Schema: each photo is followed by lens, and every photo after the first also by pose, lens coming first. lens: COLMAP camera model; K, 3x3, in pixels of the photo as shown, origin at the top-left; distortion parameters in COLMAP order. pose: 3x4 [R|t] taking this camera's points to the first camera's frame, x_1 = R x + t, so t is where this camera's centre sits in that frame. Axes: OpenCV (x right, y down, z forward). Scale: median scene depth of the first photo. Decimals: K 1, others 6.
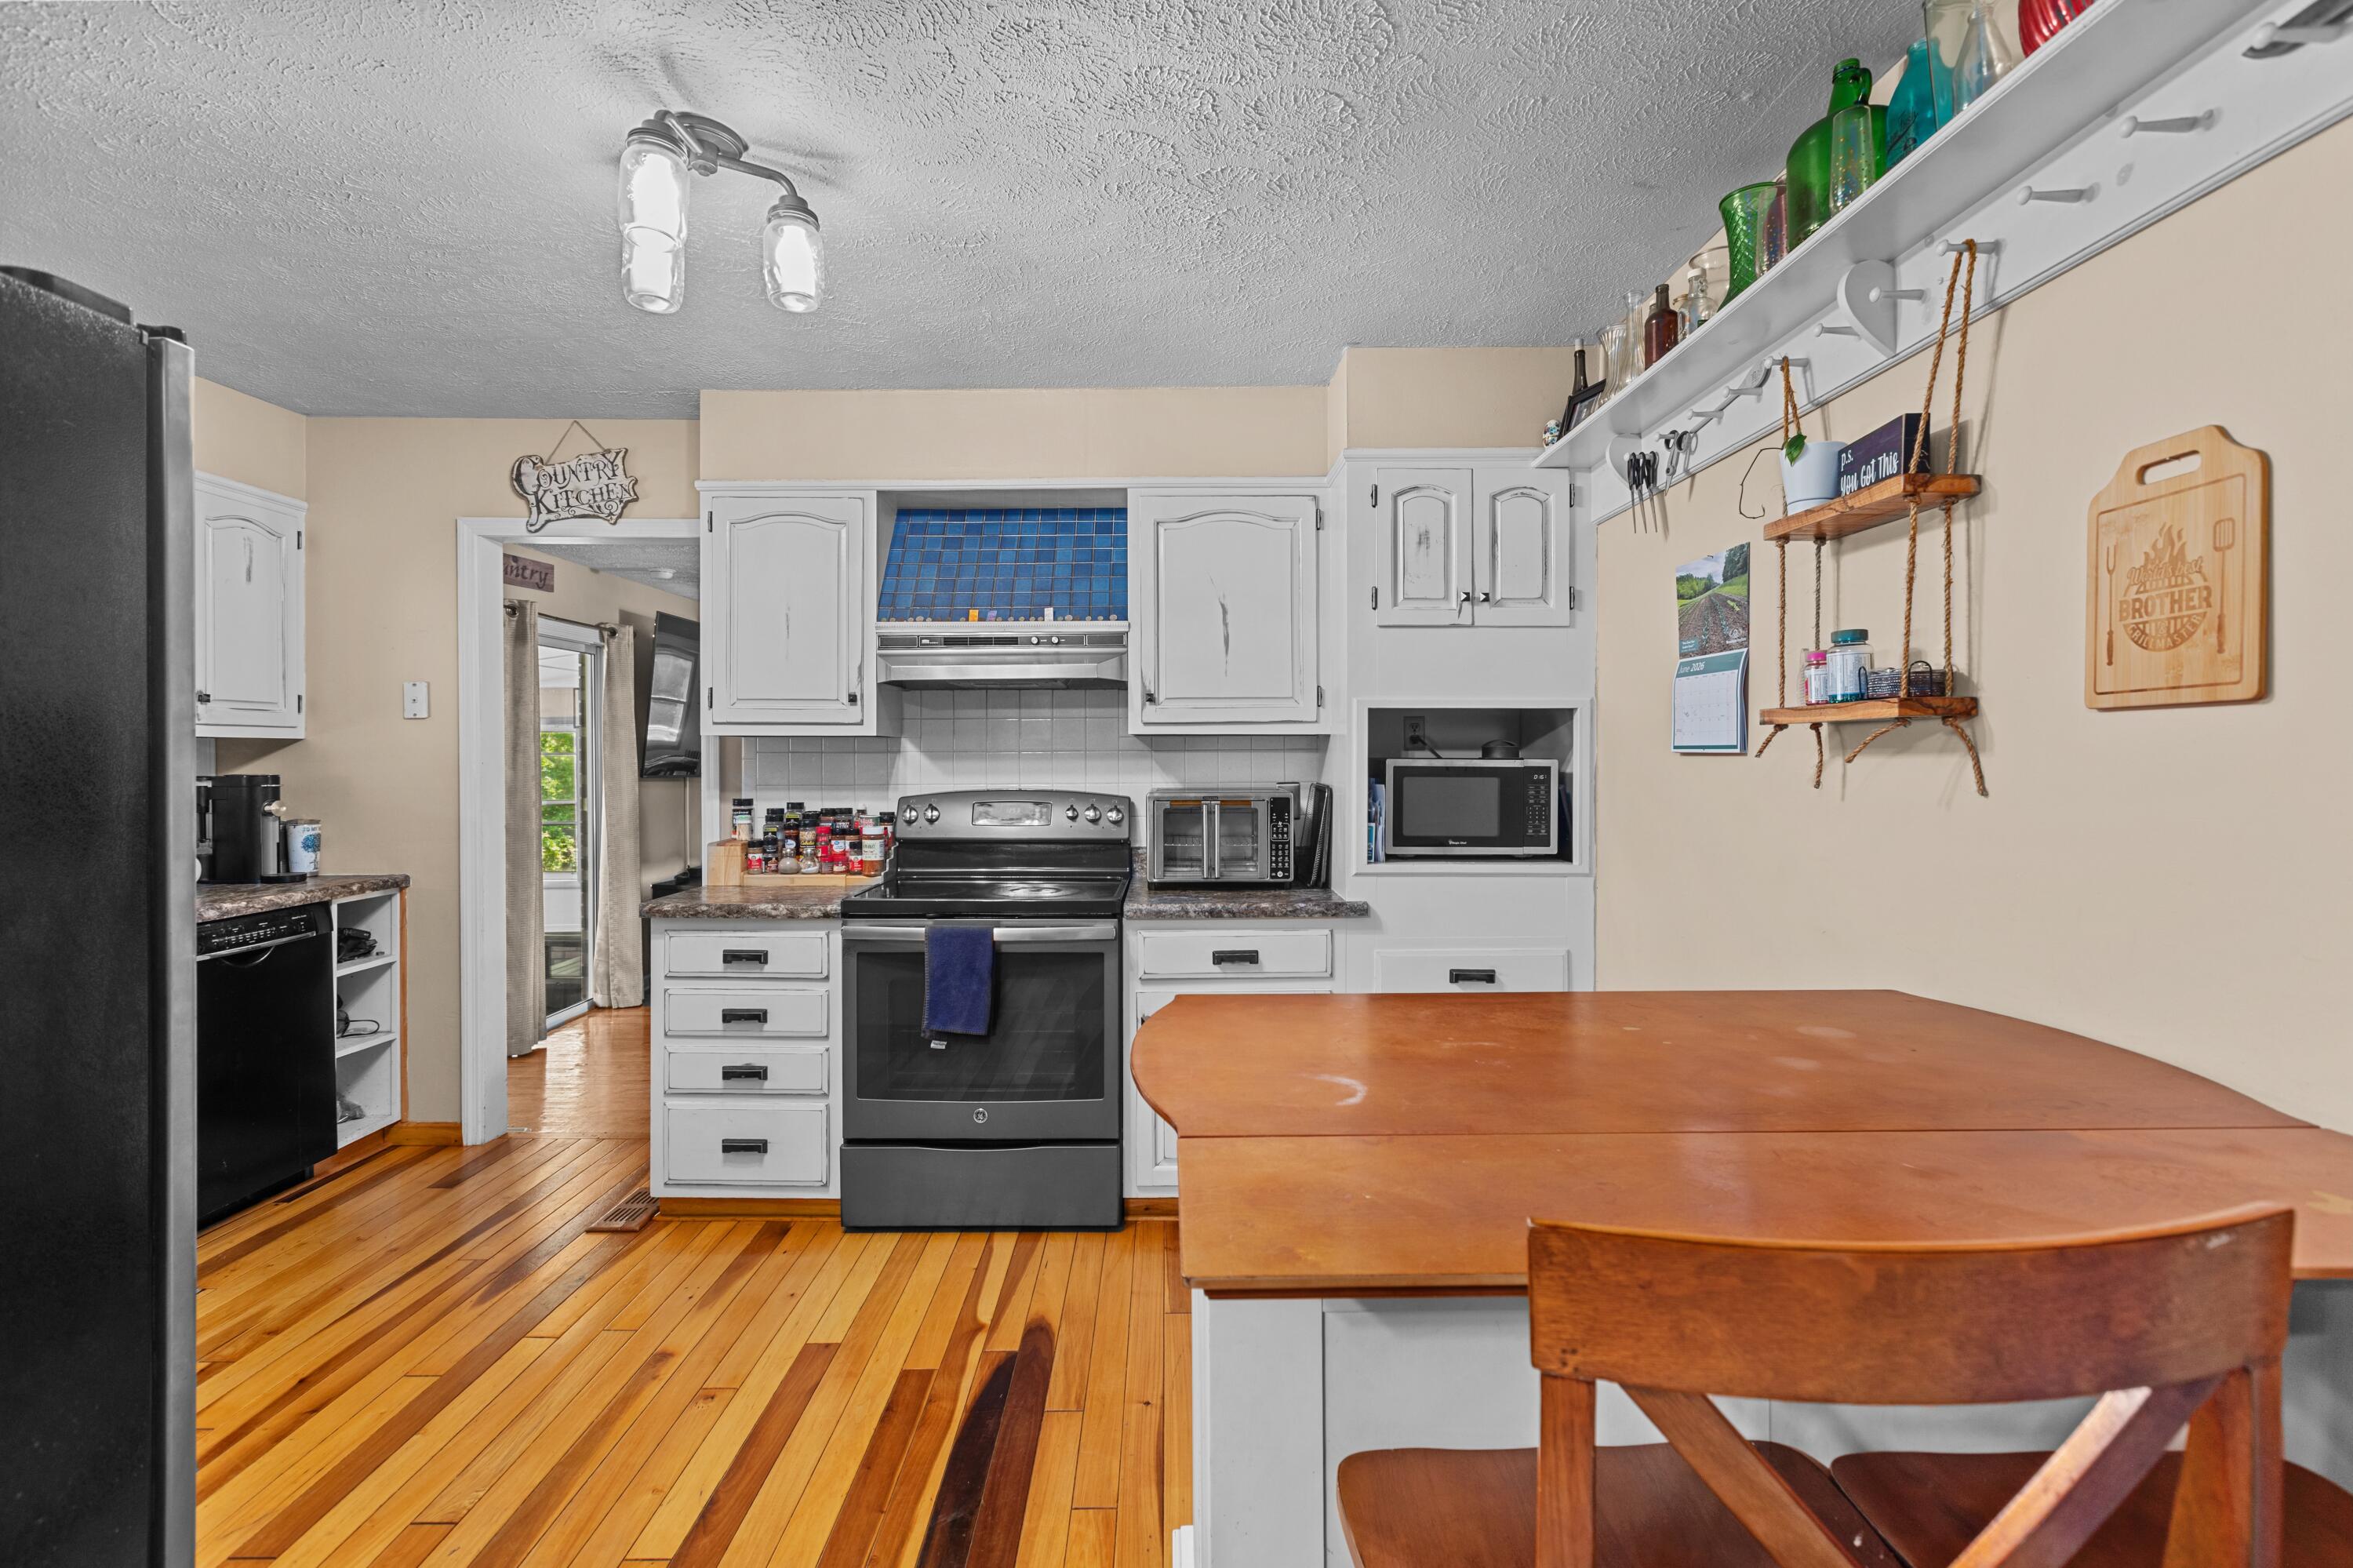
lens RADIAL K [[1068.6, 0, 1174.6], [0, 1068.6, 769.4], [0, 0, 1]] dist [0.001489, -0.000096]
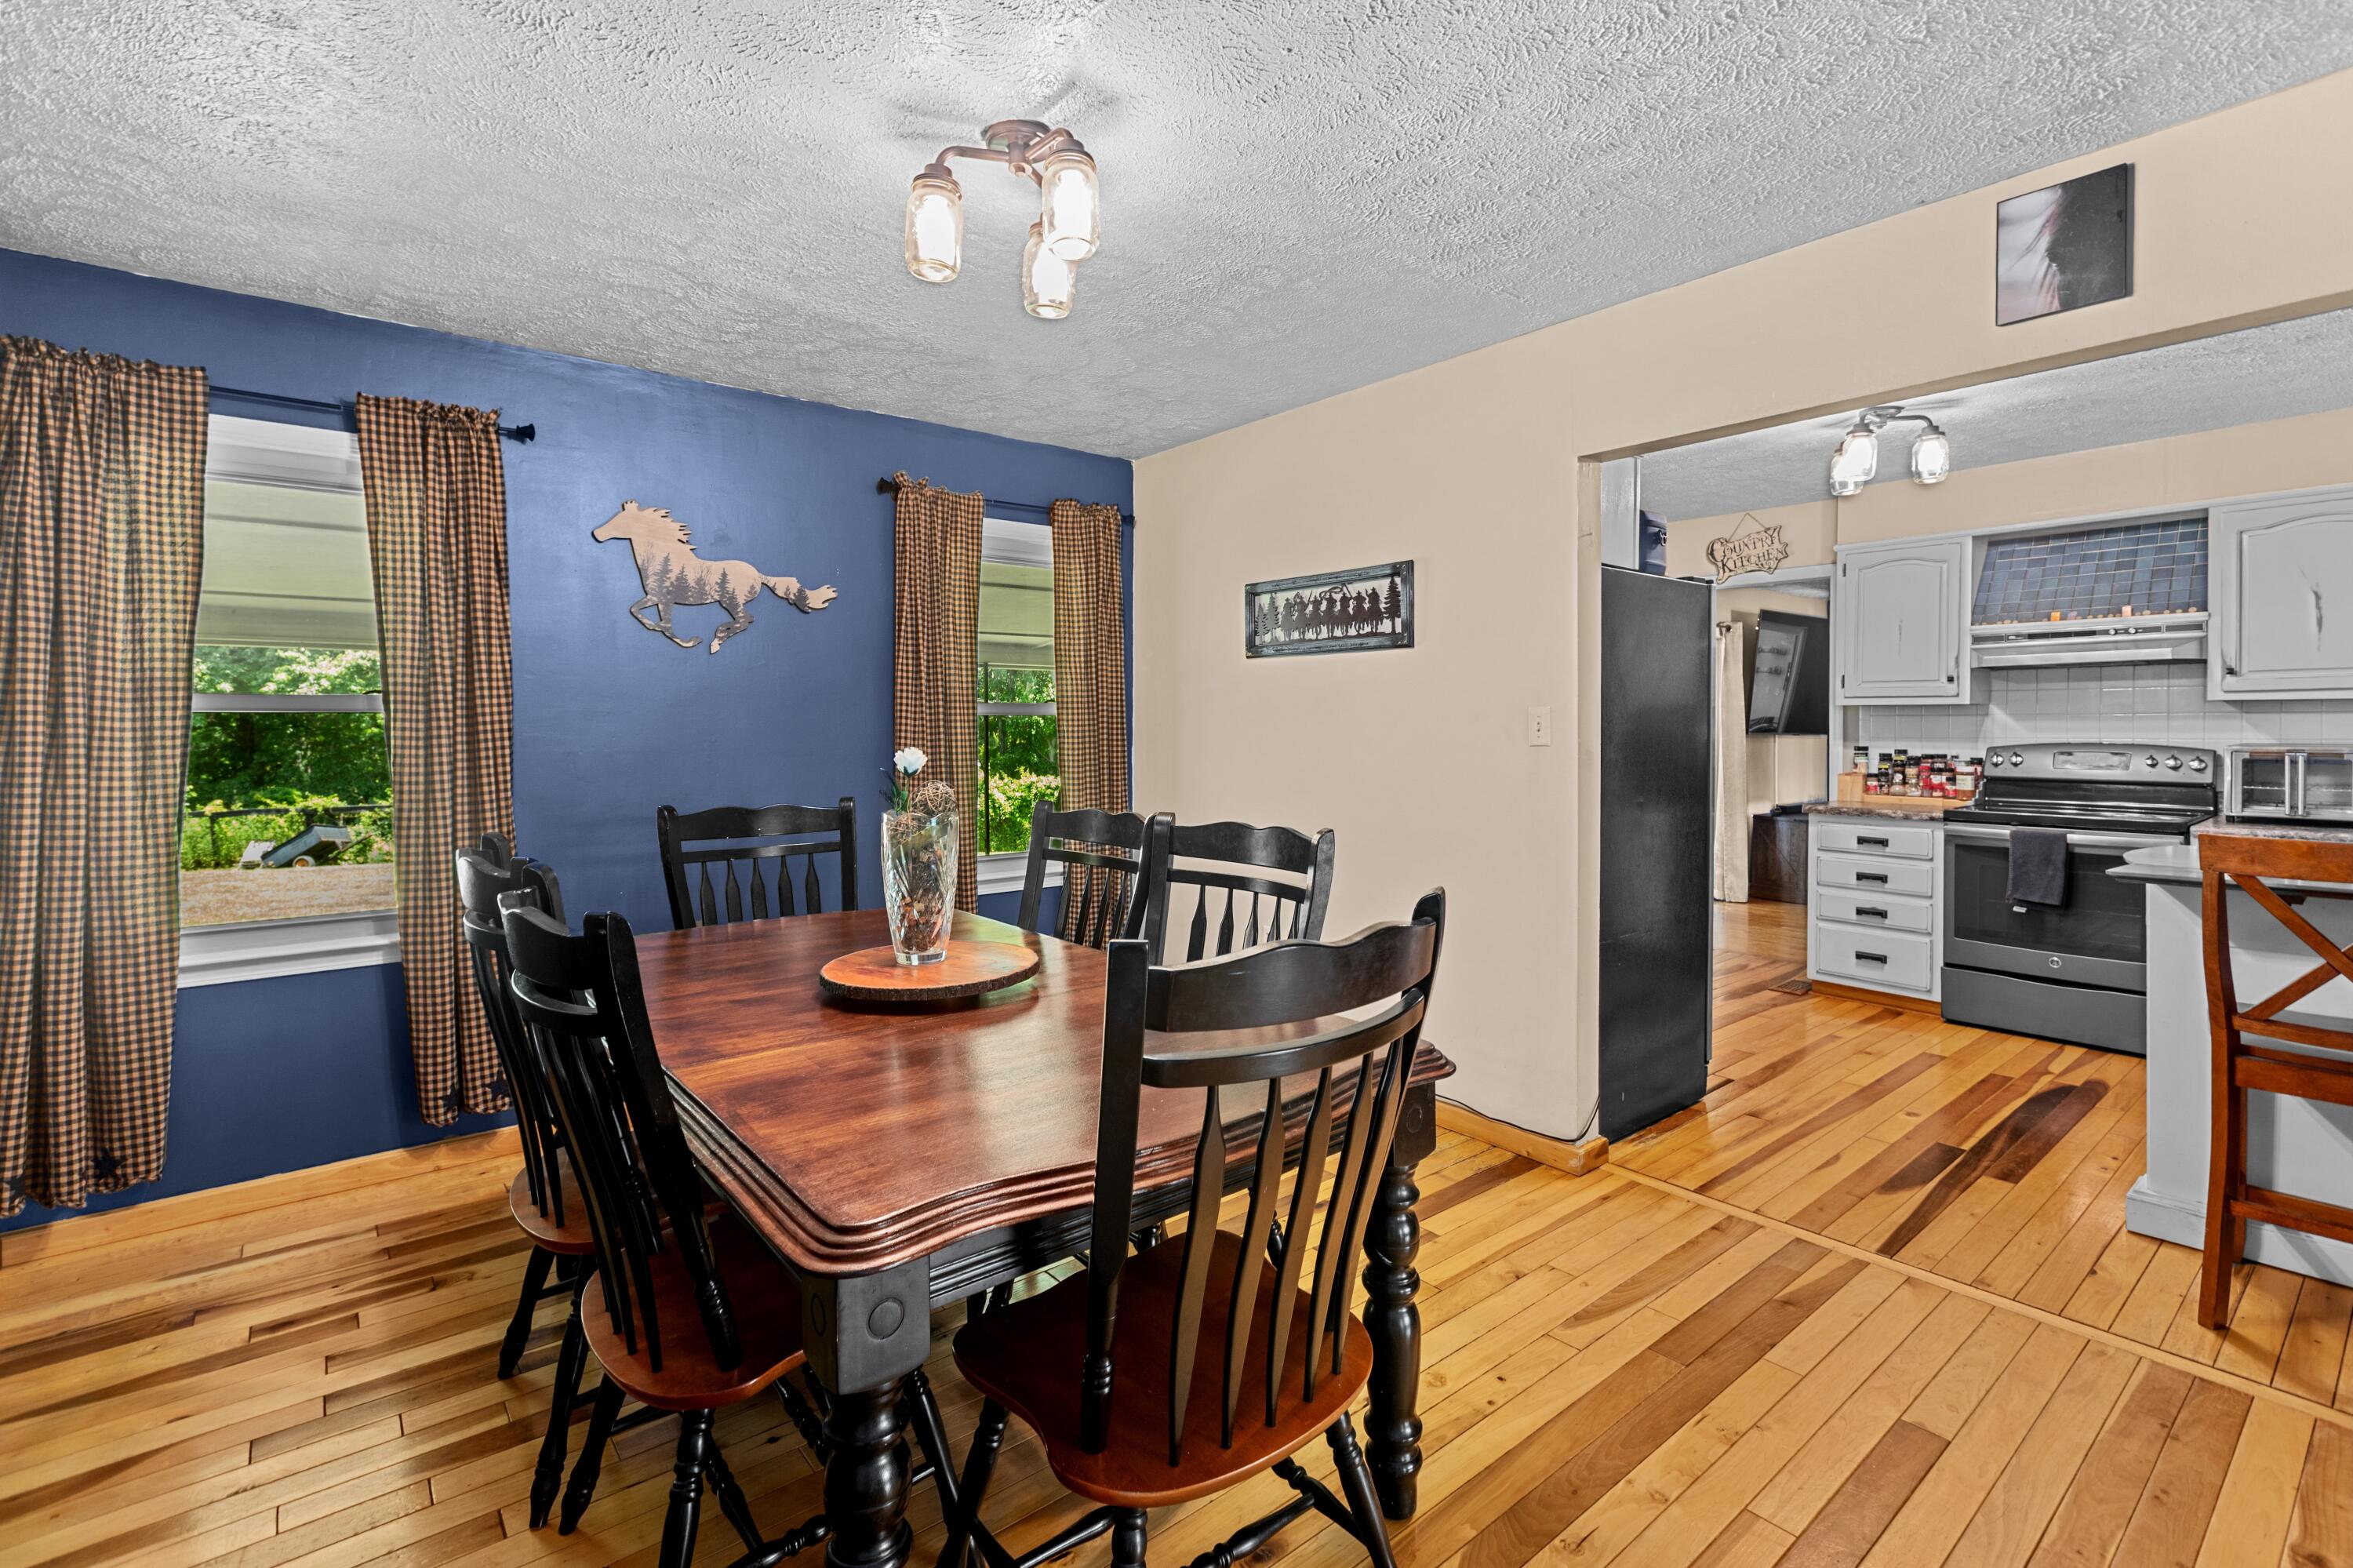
lens RADIAL K [[1068.6, 0, 1172.5], [0, 1068.6, 736.2], [0, 0, 1]] dist [0.001489, -0.000096]
pose [[0.628602, 0.009411, -0.777670, 0.169541], [-0.005335, 0.999955, 0.007788, 0.006978], [0.777709, -0.000747, 0.628624, -0.749465]]
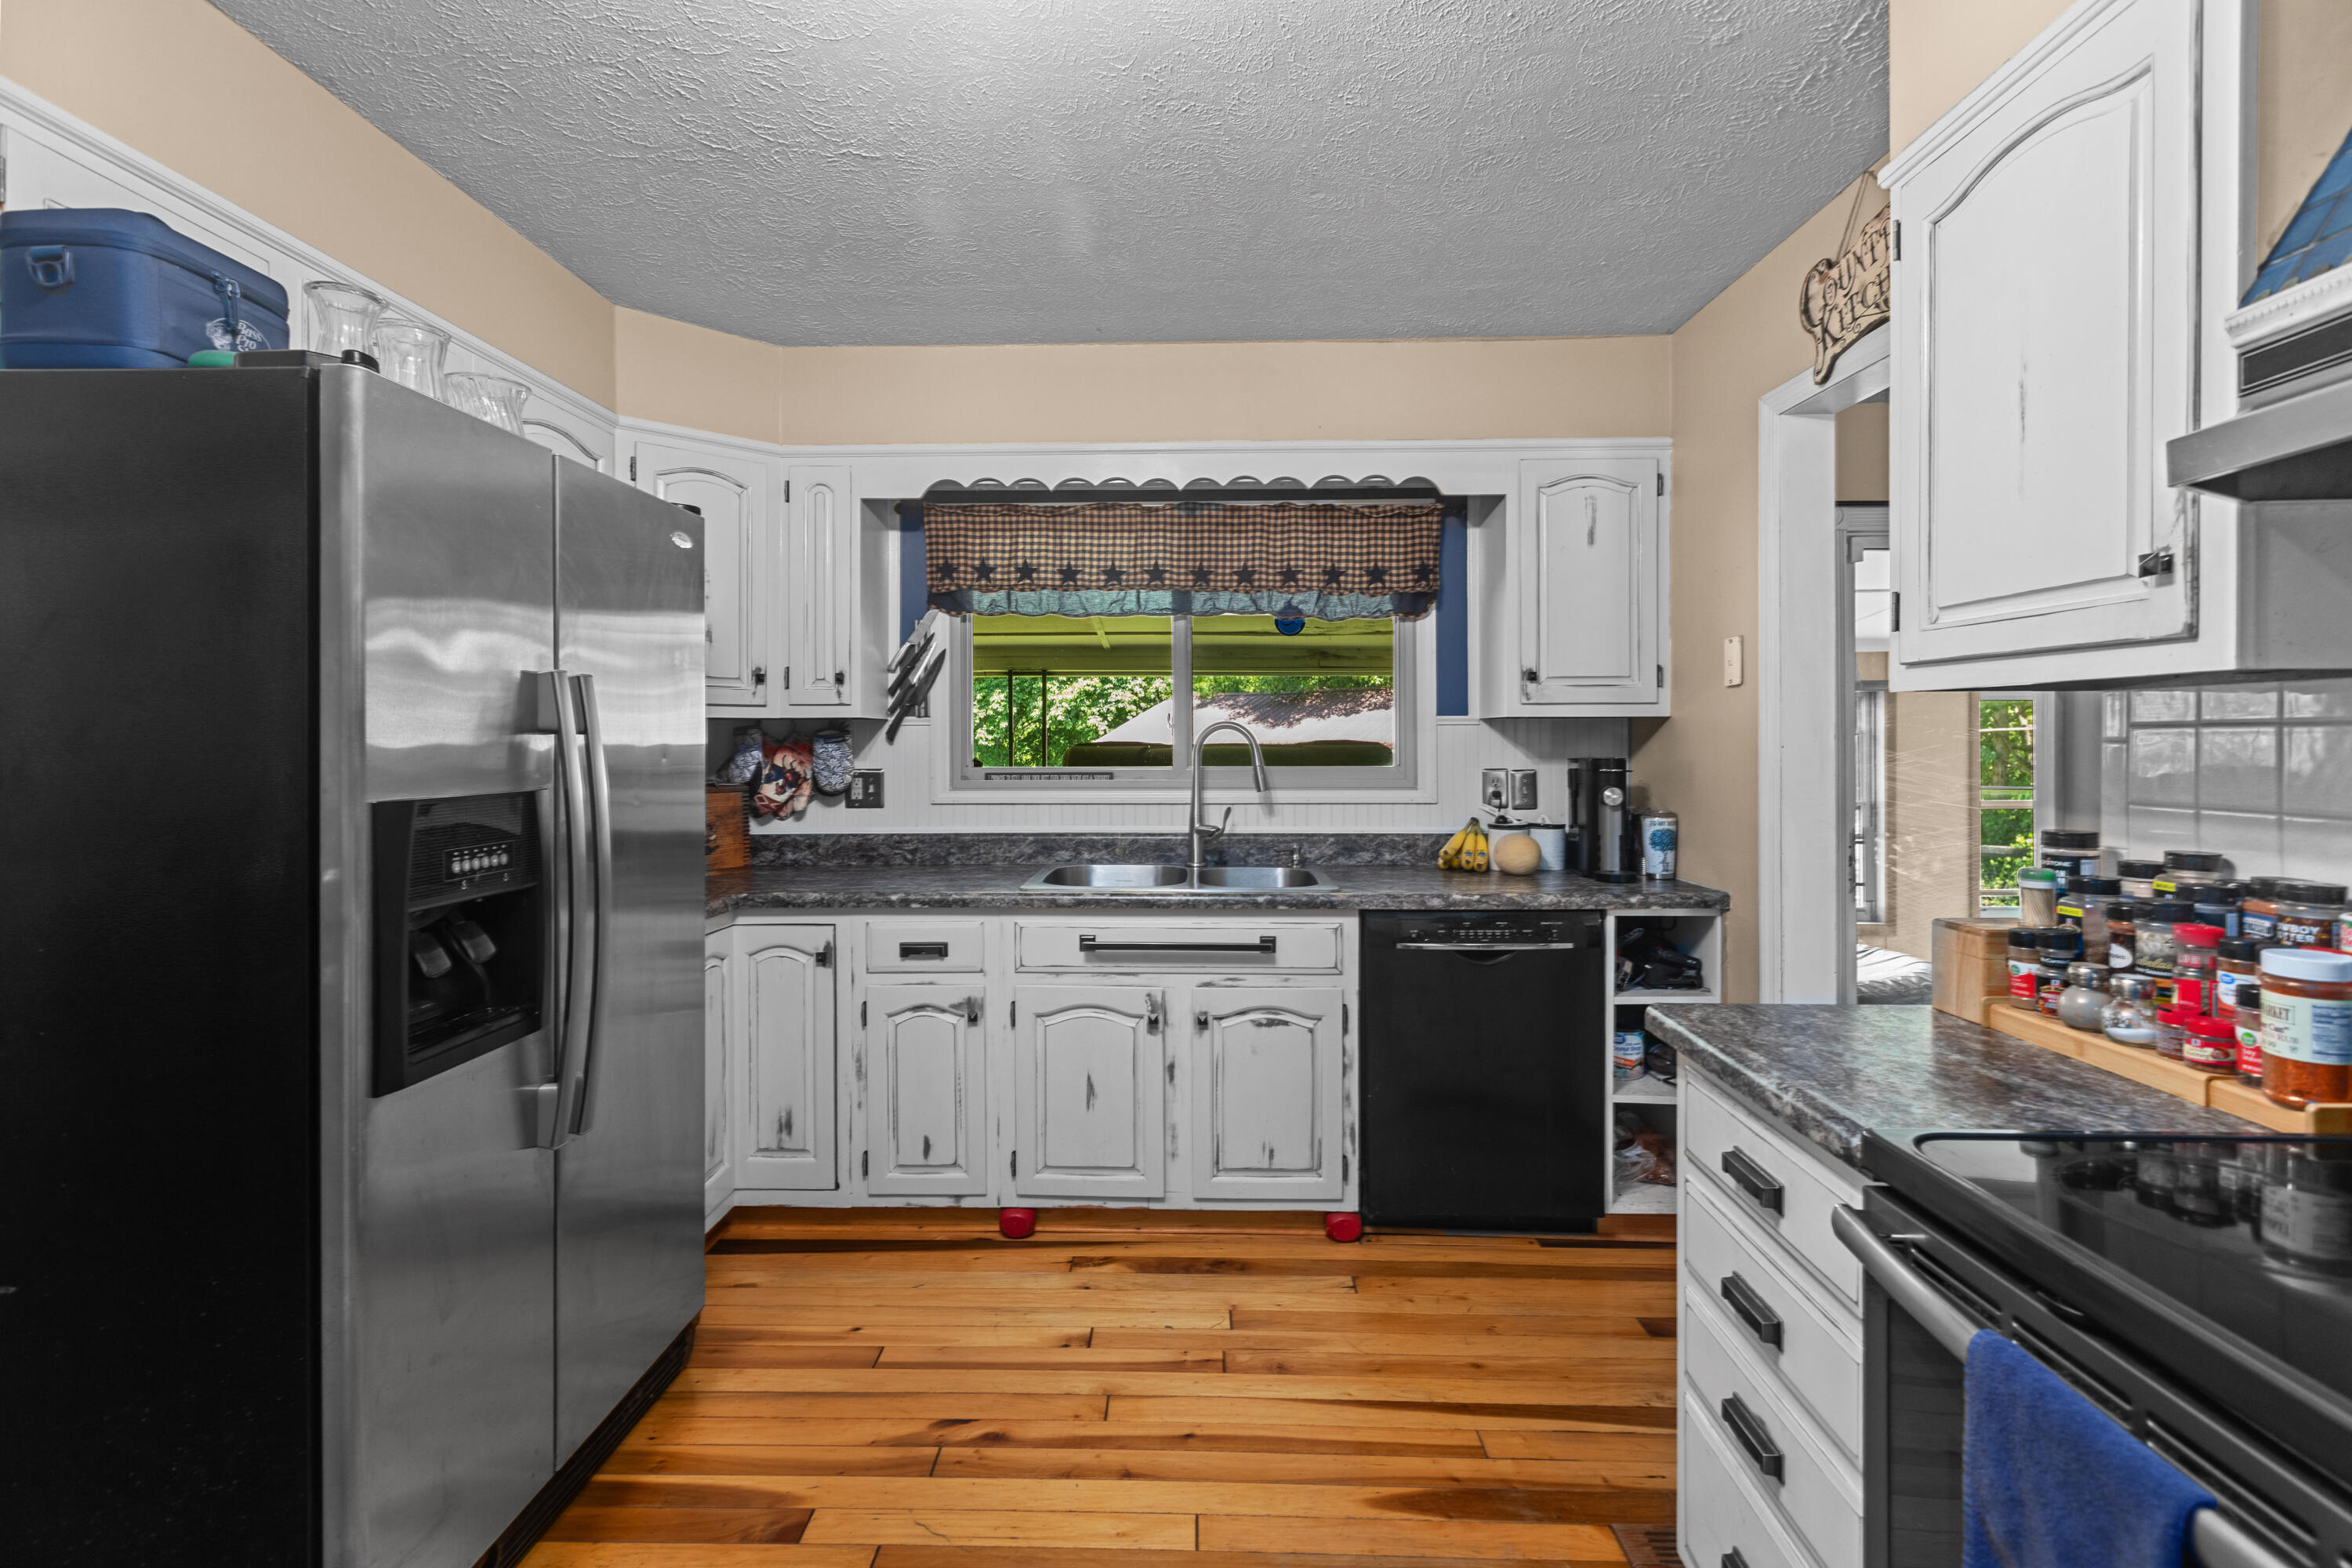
lens RADIAL K [[1068.1, 0, 1192.4], [0, 1068.1, 745.0], [0, 0, 1]] dist [0.001489, -0.000096]
pose [[-0.023578, 0.005973, -0.999704, 0.046554], [-0.014108, 0.999881, 0.006307, -0.006327], [0.999622, 0.014253, -0.023491, 0.681405]]
